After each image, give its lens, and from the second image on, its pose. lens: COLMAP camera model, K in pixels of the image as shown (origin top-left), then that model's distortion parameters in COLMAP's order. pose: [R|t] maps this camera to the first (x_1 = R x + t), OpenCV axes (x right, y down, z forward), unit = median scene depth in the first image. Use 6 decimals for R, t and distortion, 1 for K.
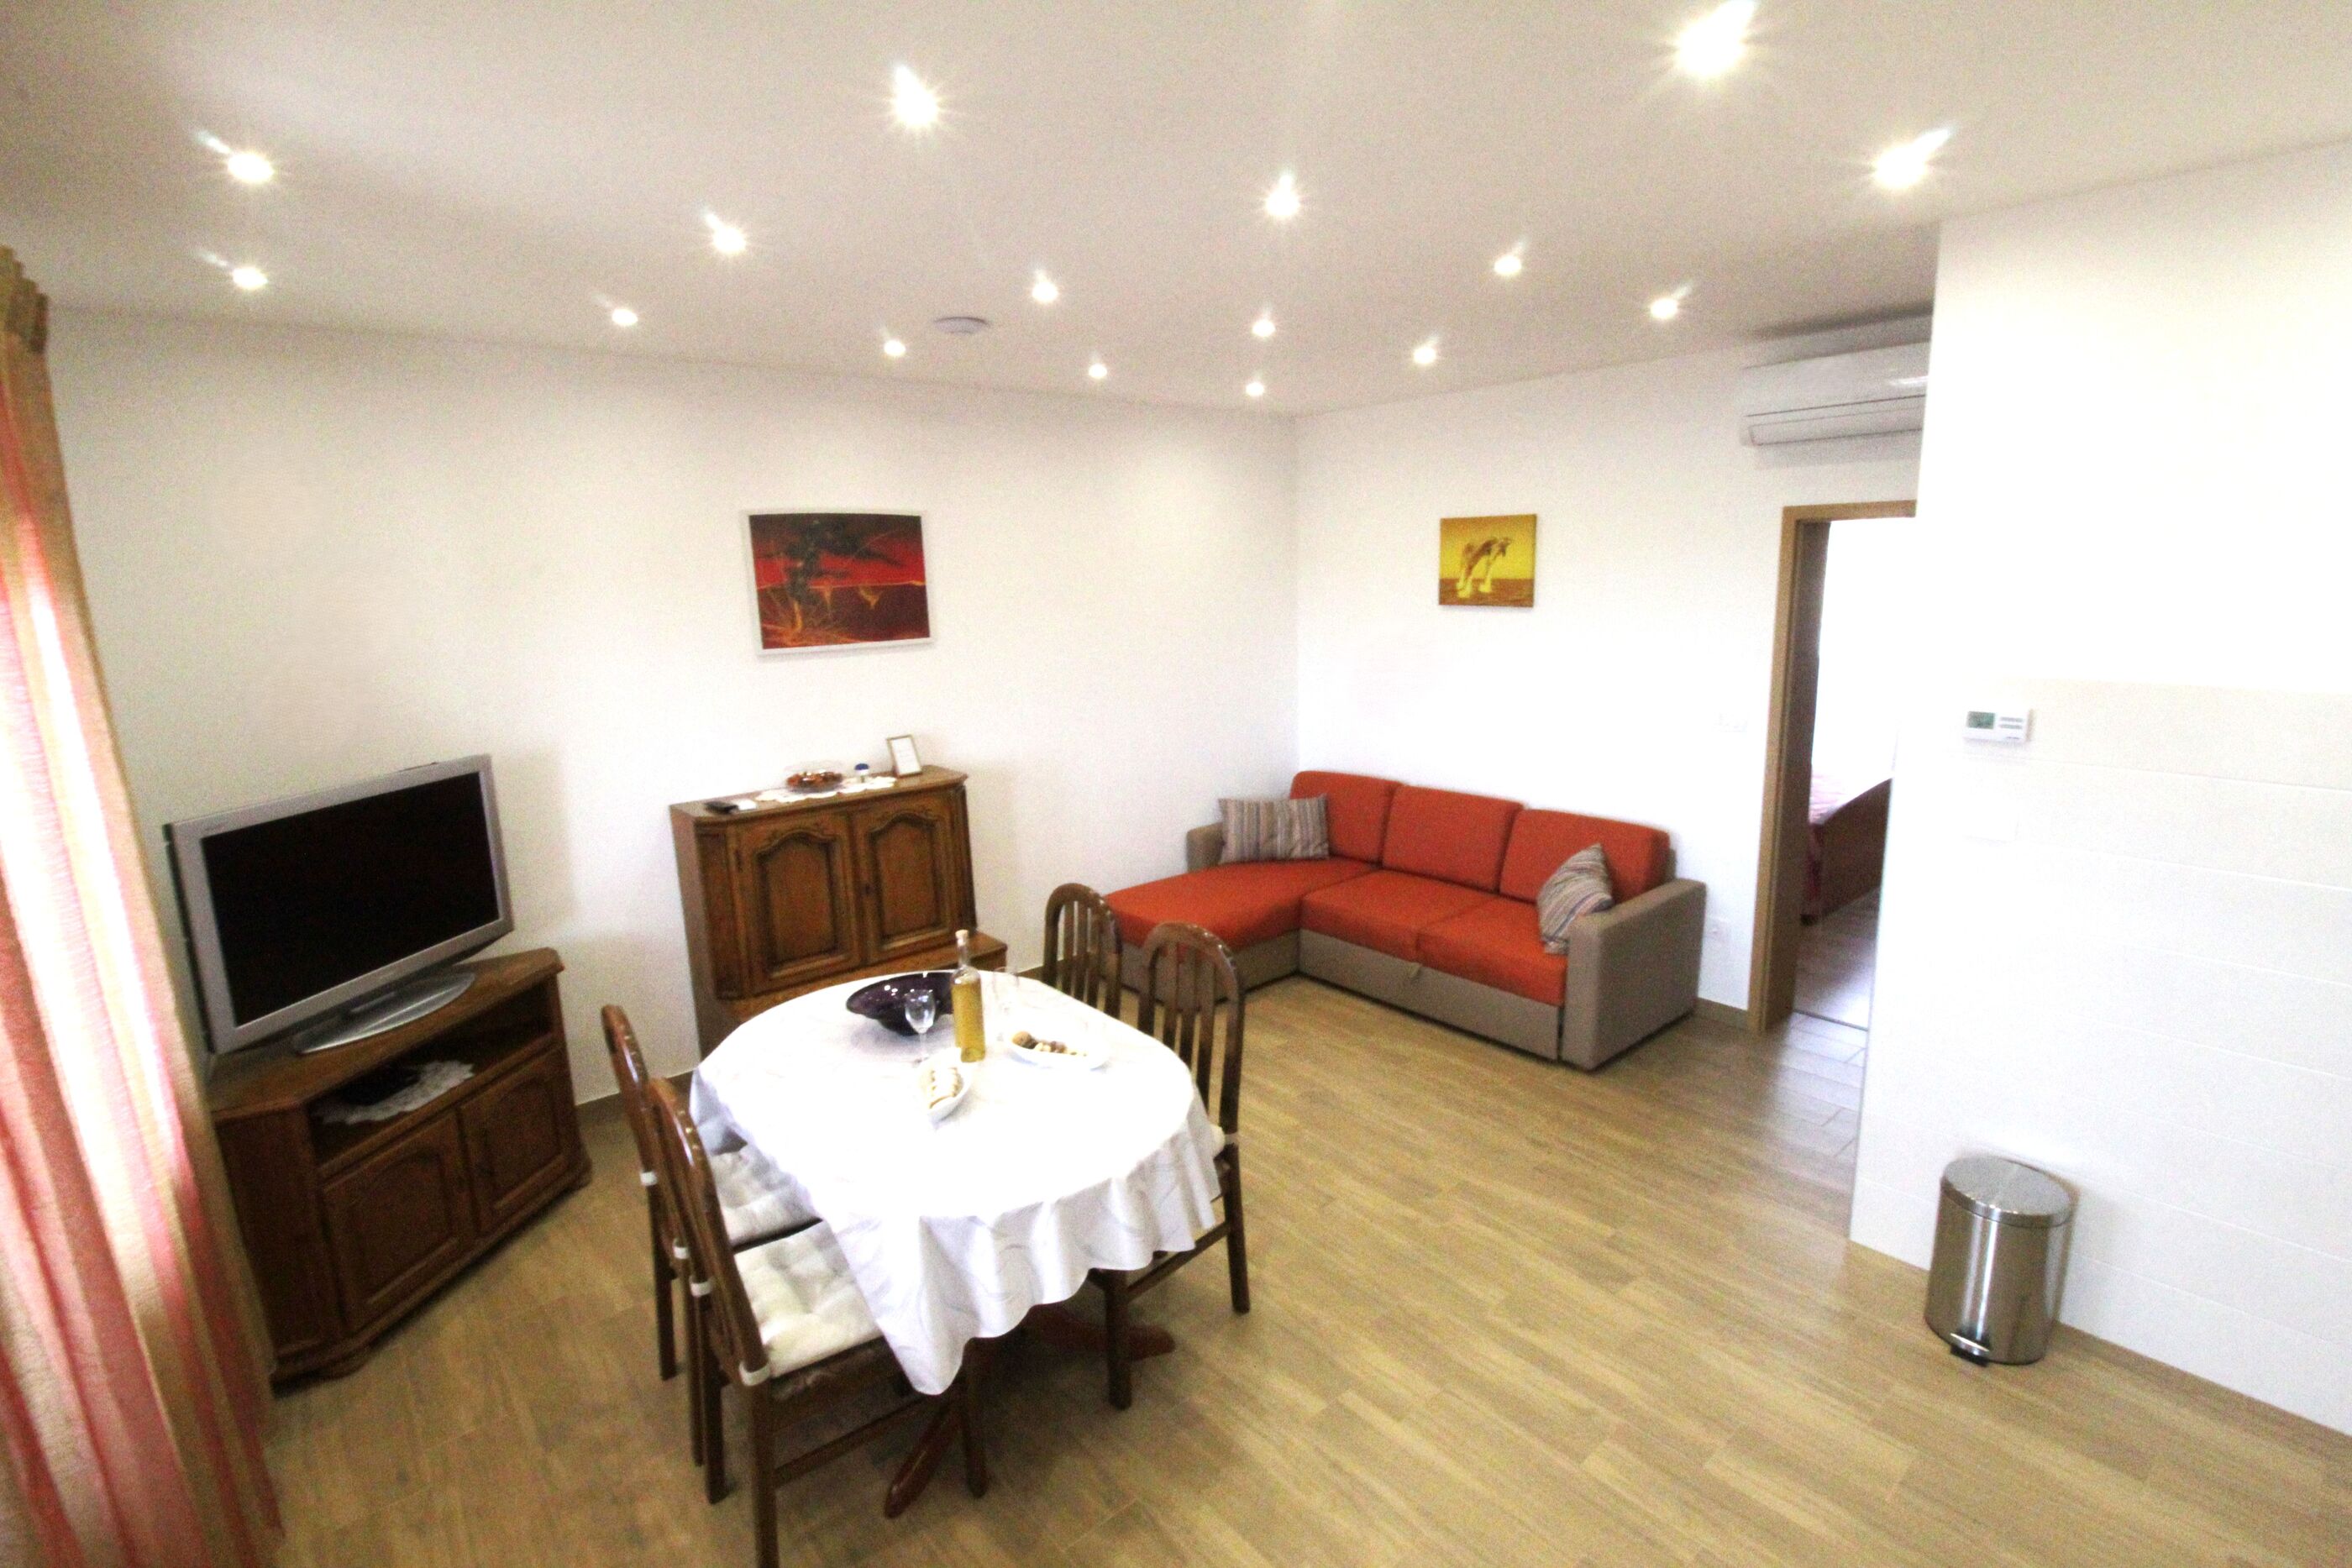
lens RADIAL K [[1091.4, 0, 1204.8], [0, 1091.4, 781.5], [0, 0, 1]] dist [0.001161, -0.014012]
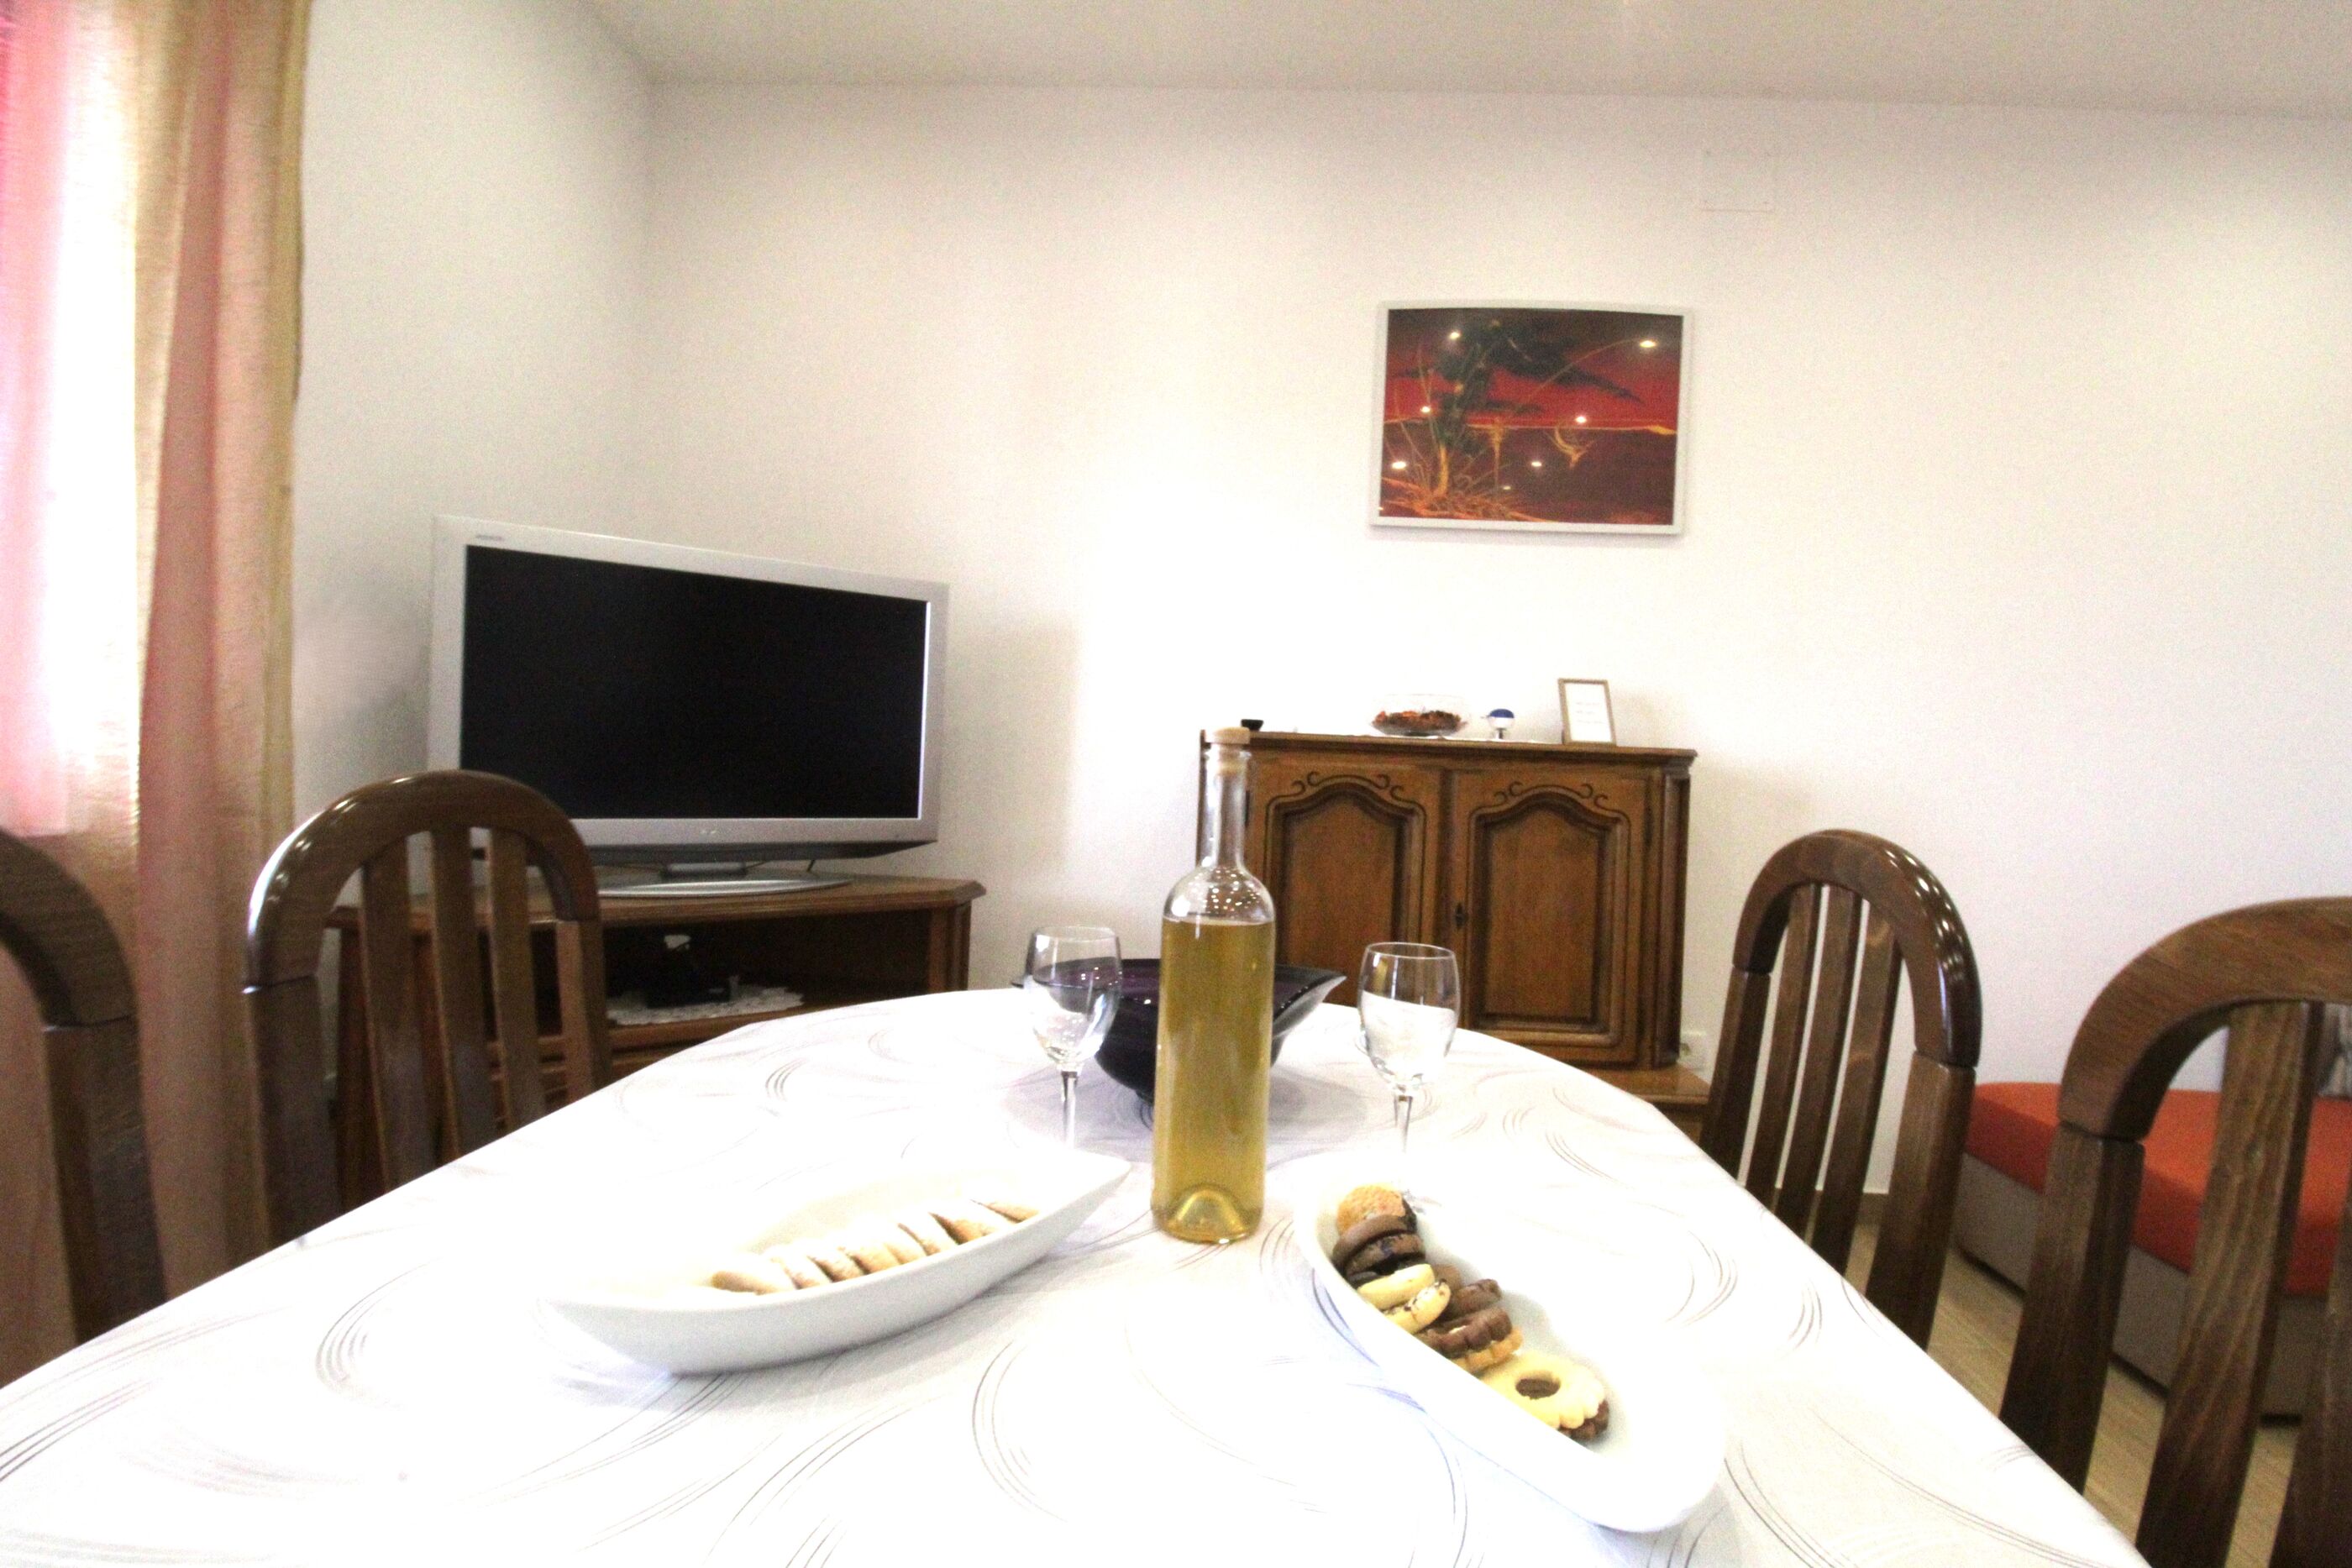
lens RADIAL K [[1094.9, 0, 1200.0], [0, 1094.9, 783.1], [0, 0, 1]] dist [-0.002554, -0.013551]
pose [[0.715759, 0.074202, -0.694394, -0.025075], [-0.194833, 0.976075, -0.096526, 0.109018], [0.670619, 0.204380, 0.713091, 0.491804]]
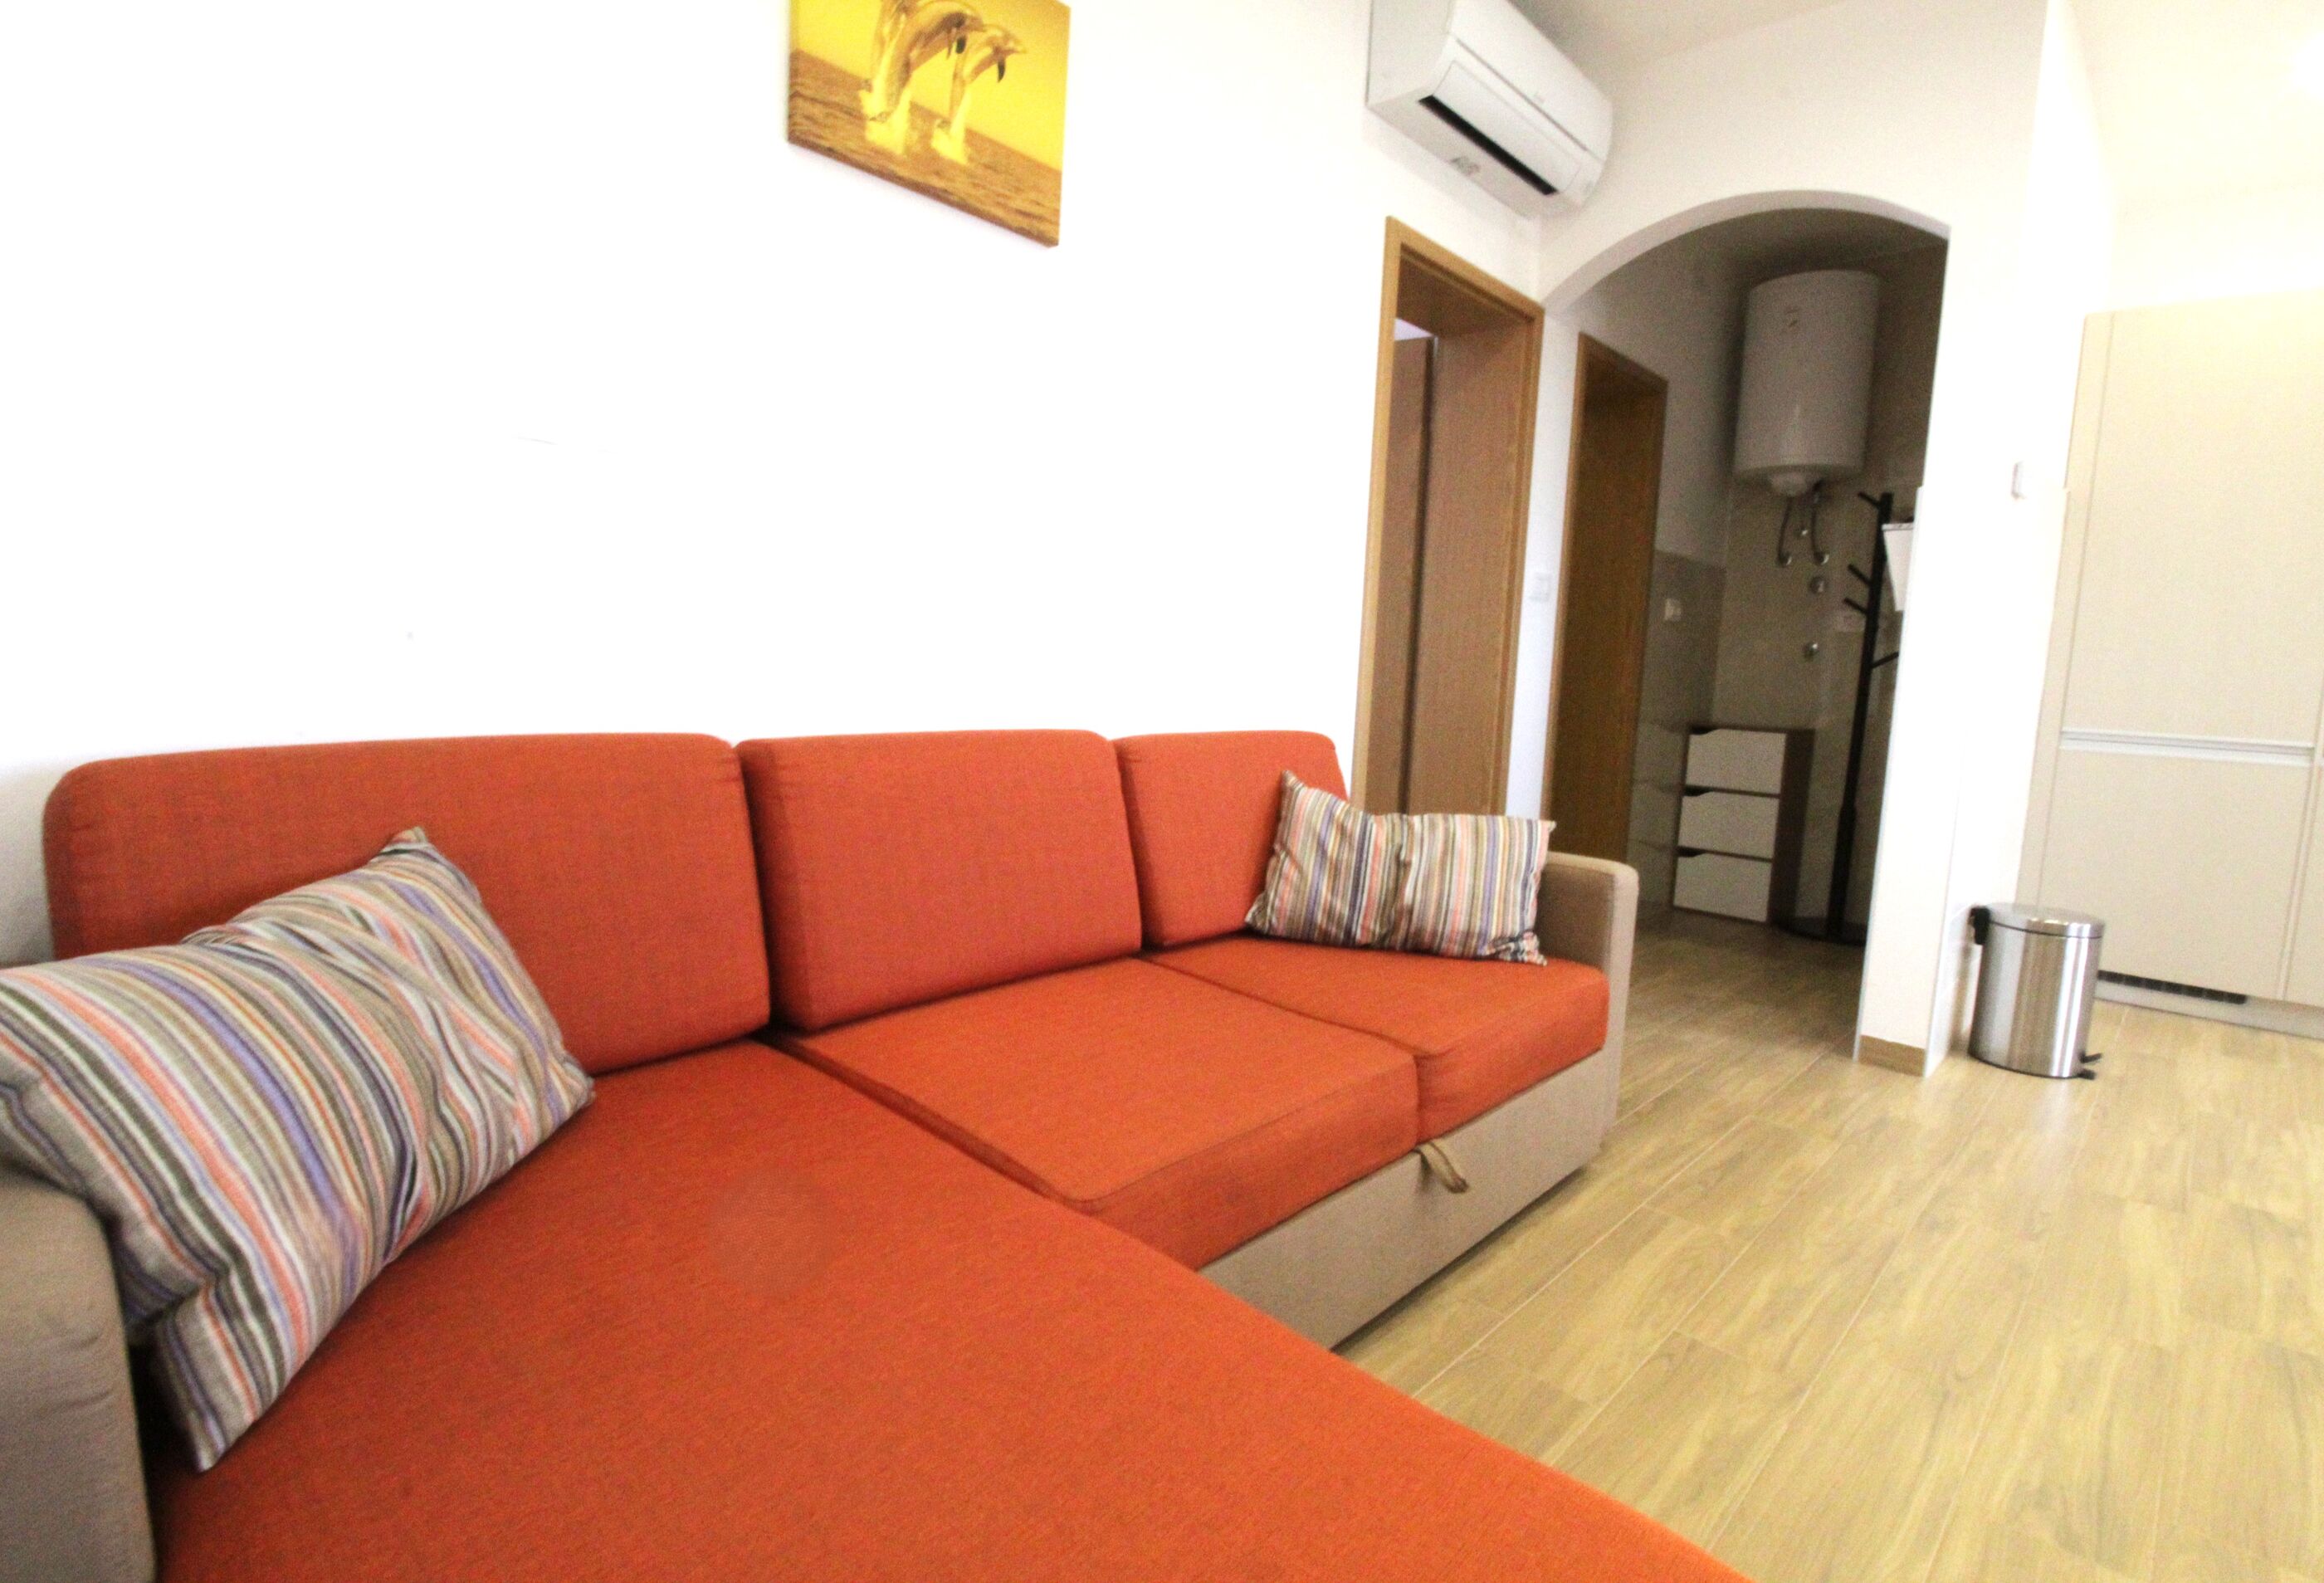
lens RADIAL K [[1104.1, 0, 1210.4], [0, 1104.1, 787.4], [0, 0, 1]] dist [0.000016, -0.014719]
pose [[-0.105037, -0.093335, 0.990079, -0.153023], [0.149336, 0.982816, 0.108493, 0.003109], [-0.983192, 0.159250, -0.089294, 1.167329]]
